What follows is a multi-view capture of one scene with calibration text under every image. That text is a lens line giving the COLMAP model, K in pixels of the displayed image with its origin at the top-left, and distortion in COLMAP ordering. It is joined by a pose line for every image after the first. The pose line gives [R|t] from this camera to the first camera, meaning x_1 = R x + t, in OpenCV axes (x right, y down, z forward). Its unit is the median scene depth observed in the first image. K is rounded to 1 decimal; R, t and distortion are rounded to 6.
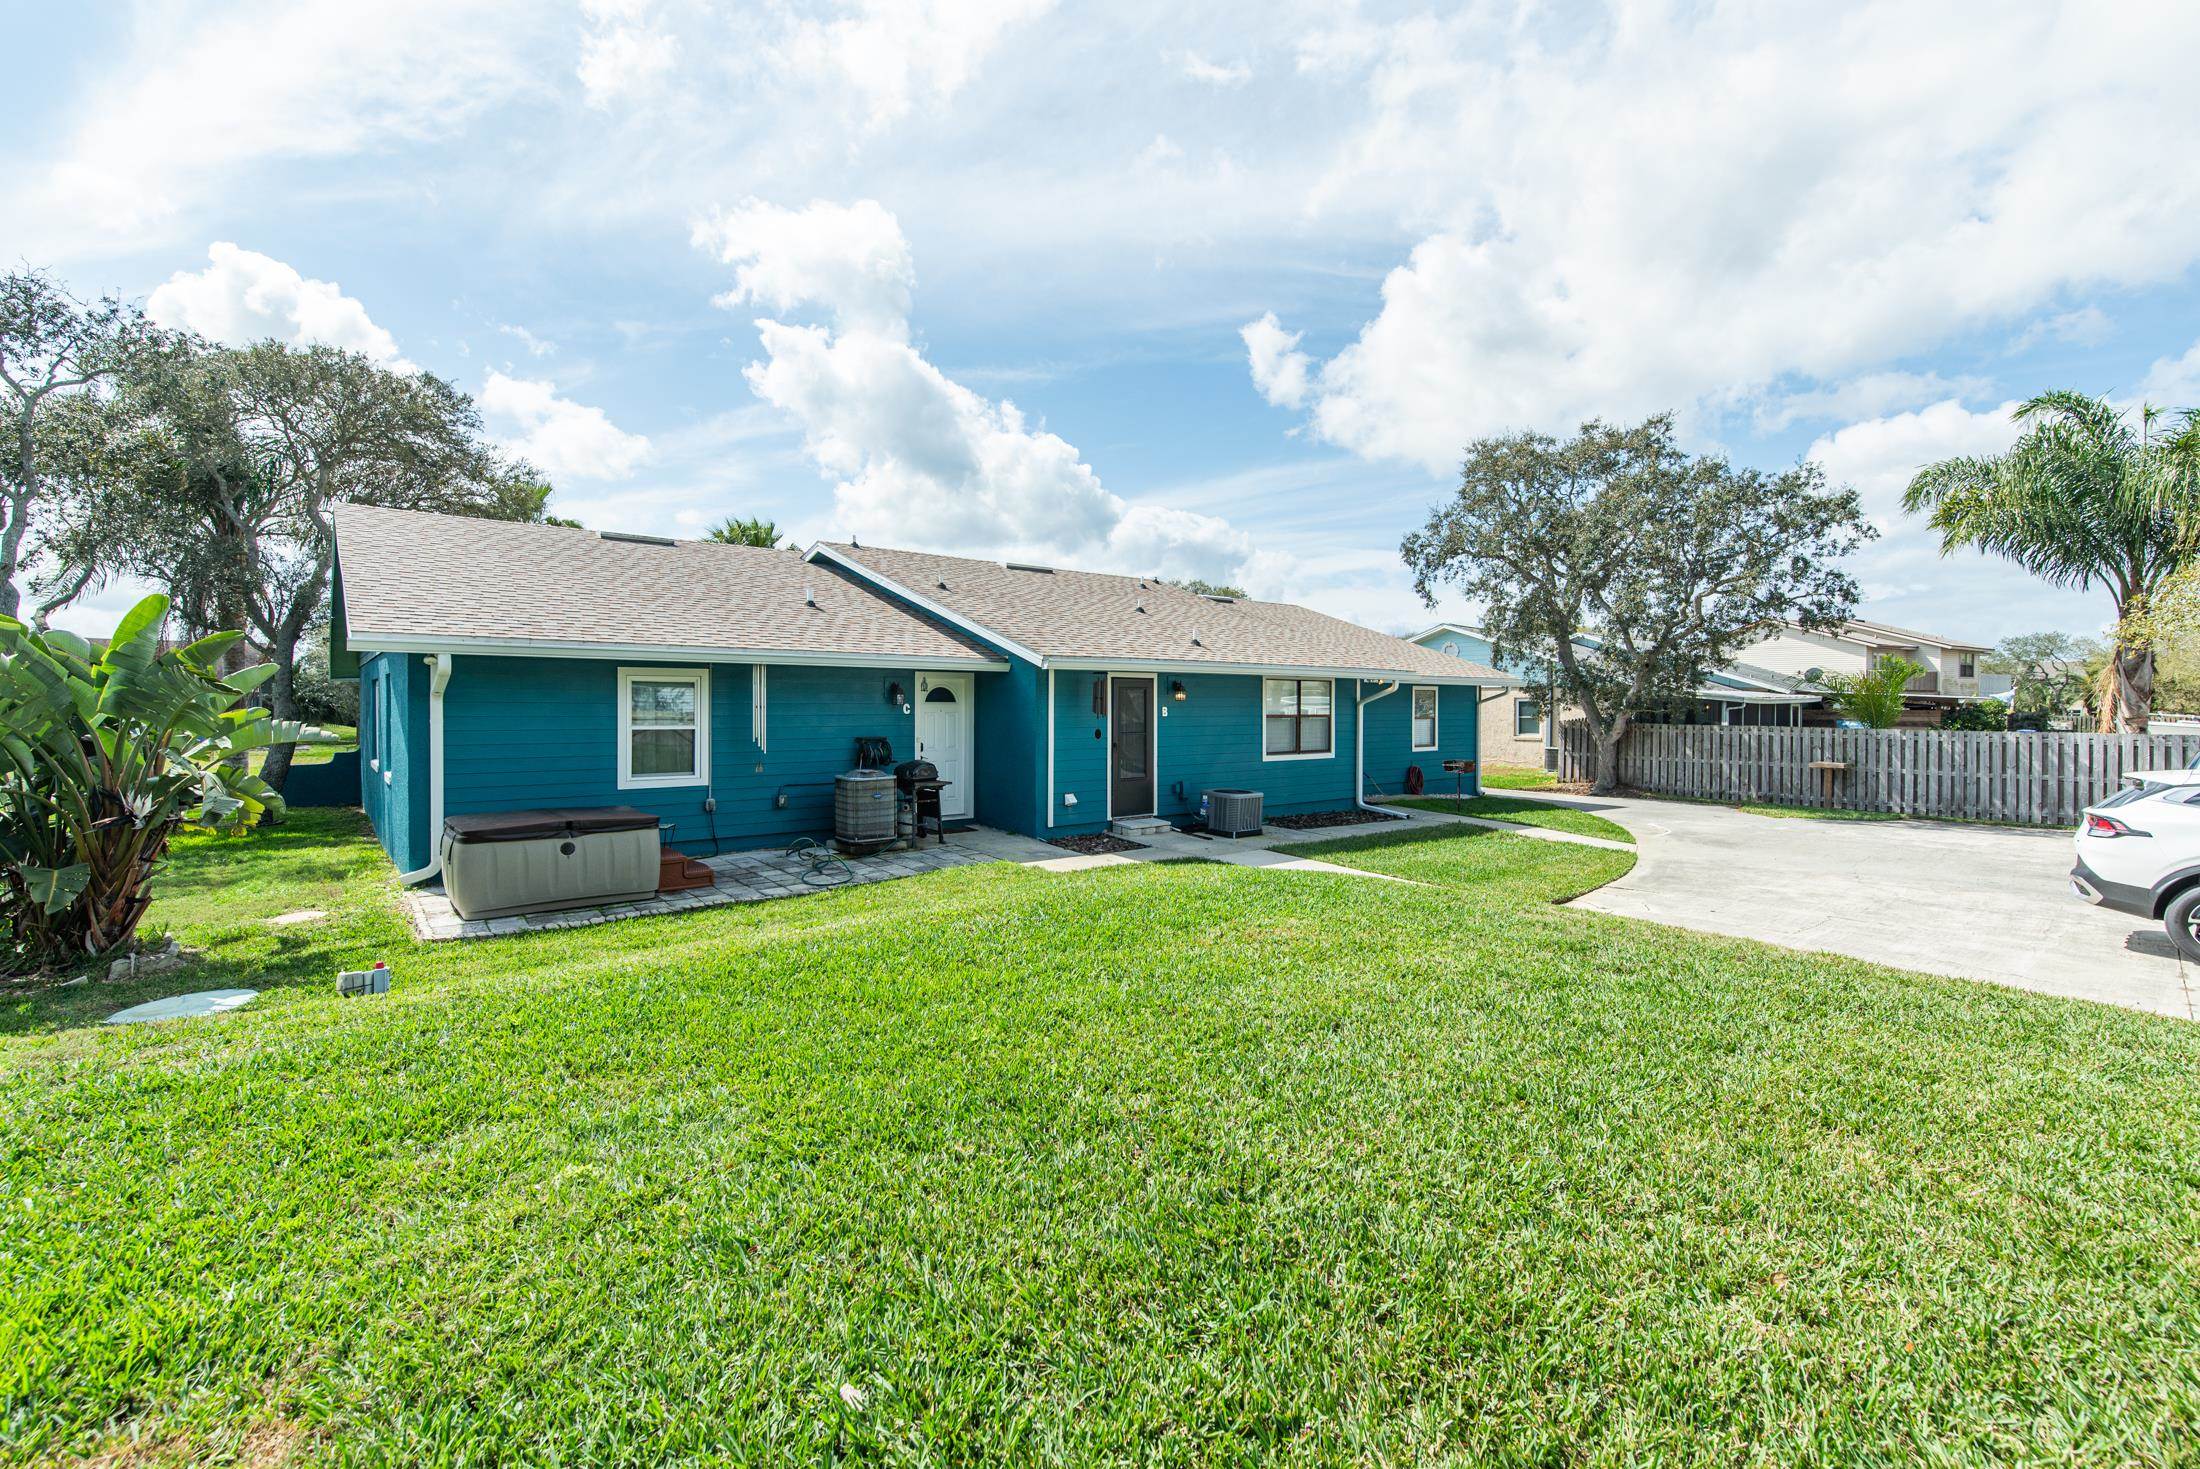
lens RADIAL K [[954.0, 0, 1153.3], [0, 954.0, 699.5], [0, 0, 1]] dist [0.001240, 0.000138]
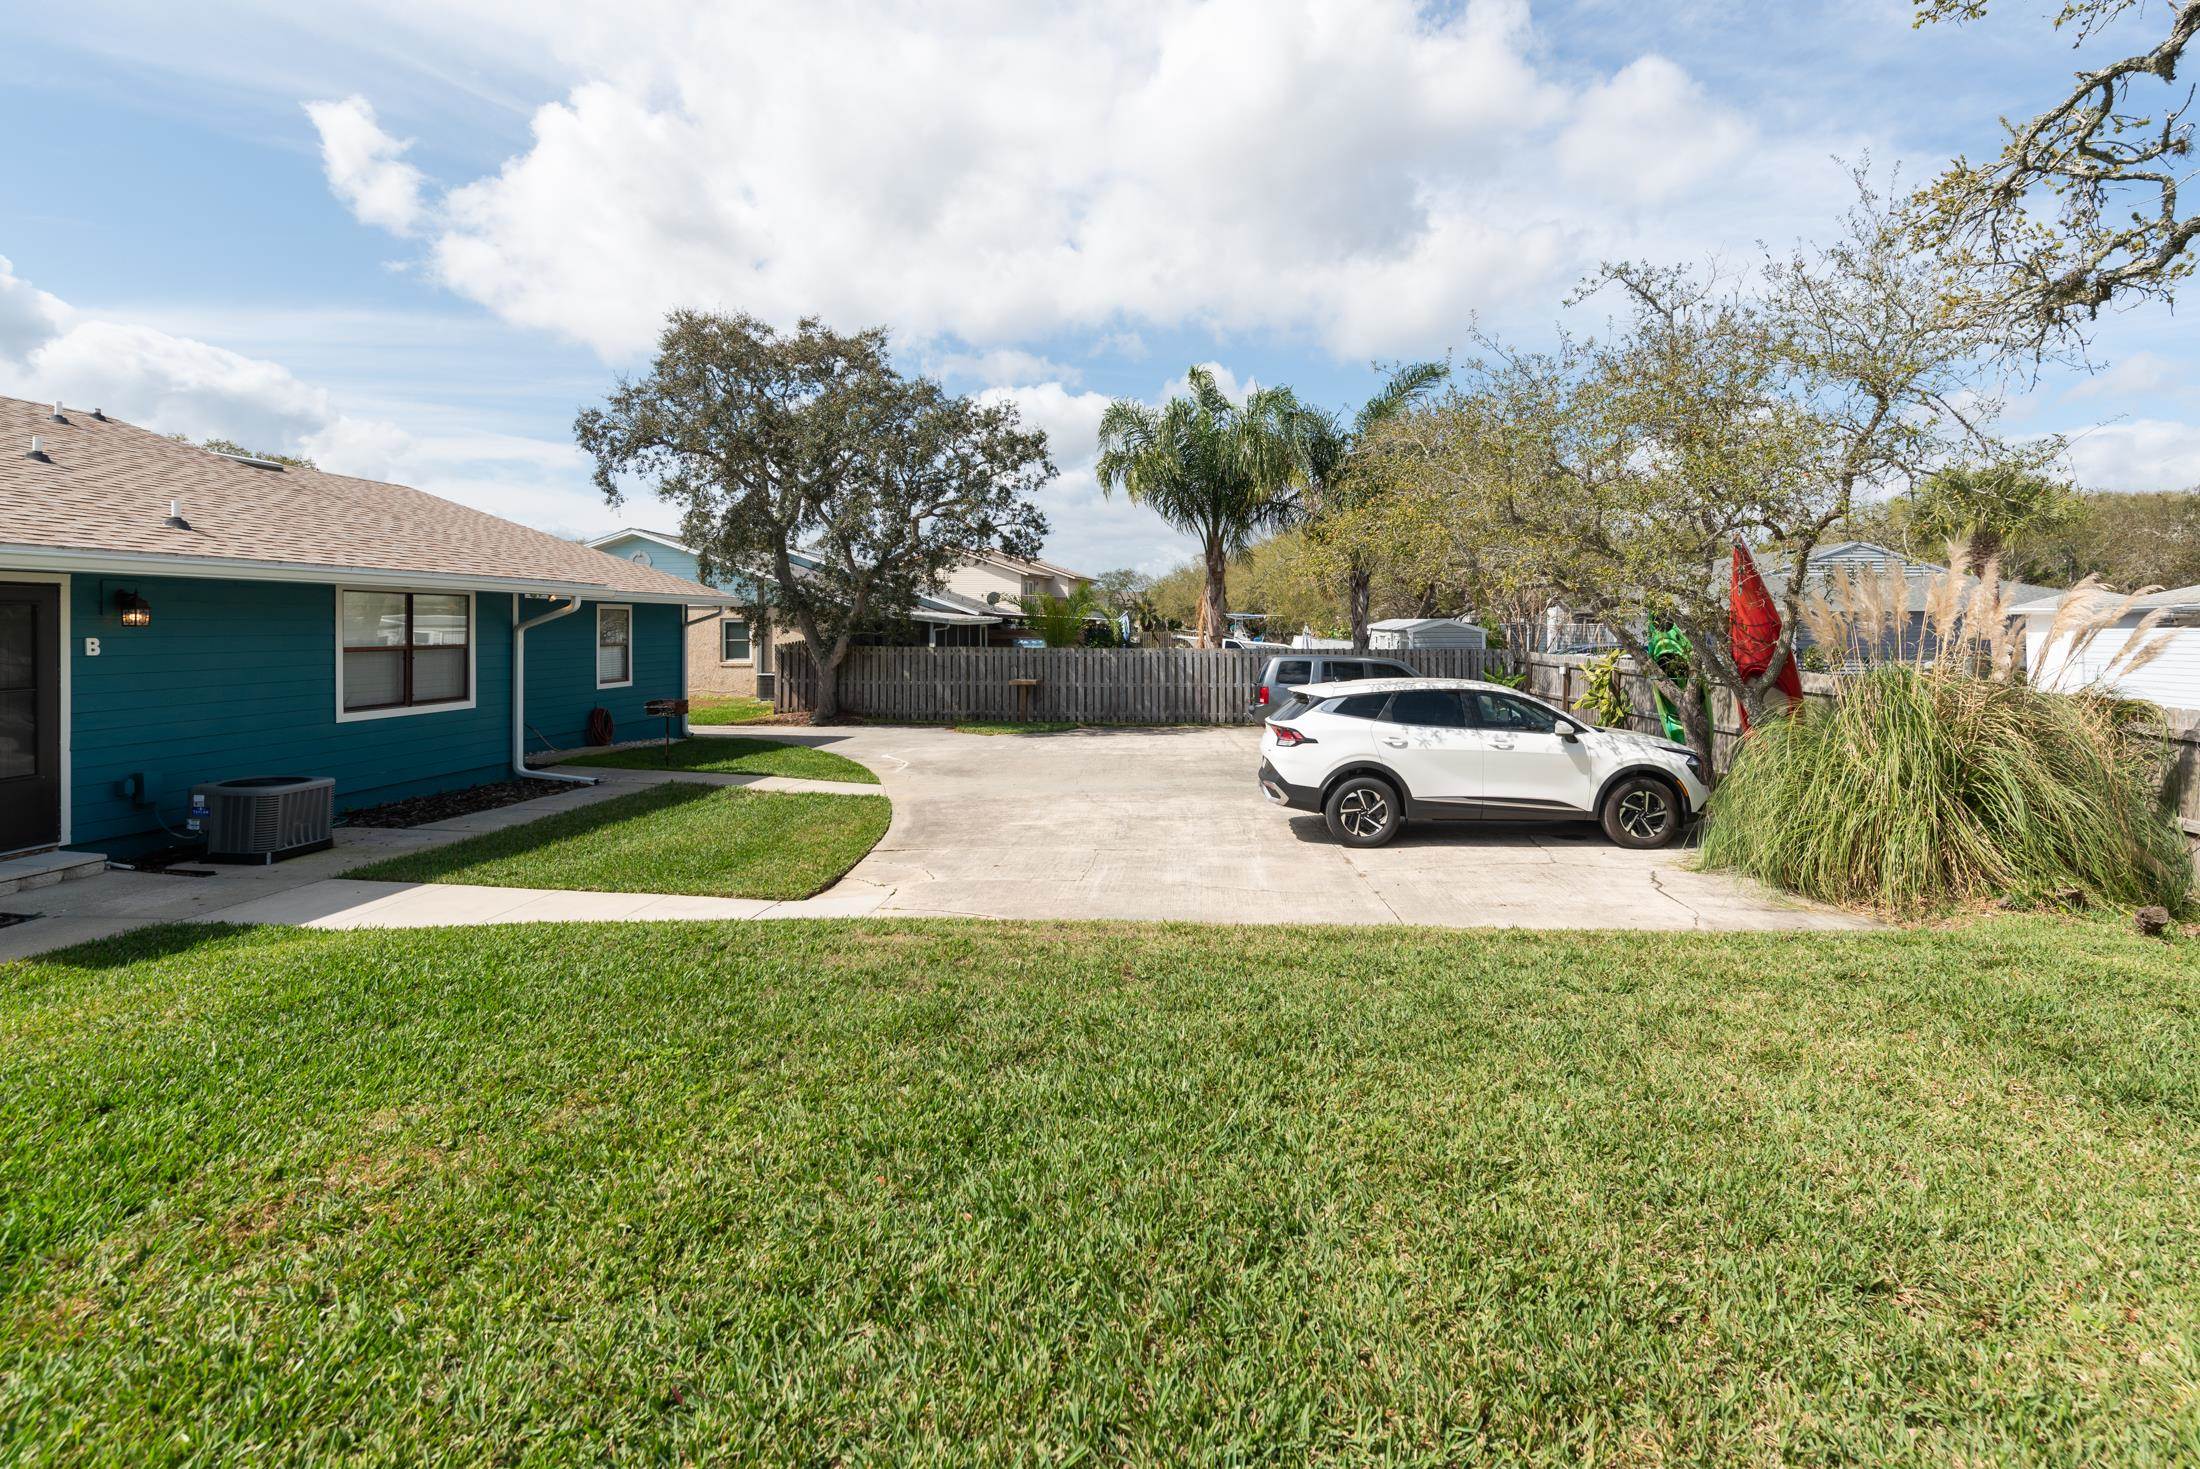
lens RADIAL K [[909.6, 0, 1108.2], [0, 909.6, 623.5], [0, 0, 1]] dist [0.036663, -0.016594]
pose [[0.697671, -0.002520, 0.716414, 0.028180], [-0.003569, 0.999969, 0.006994, -0.004680], [-0.716409, -0.007437, 0.697640, 0.182097]]
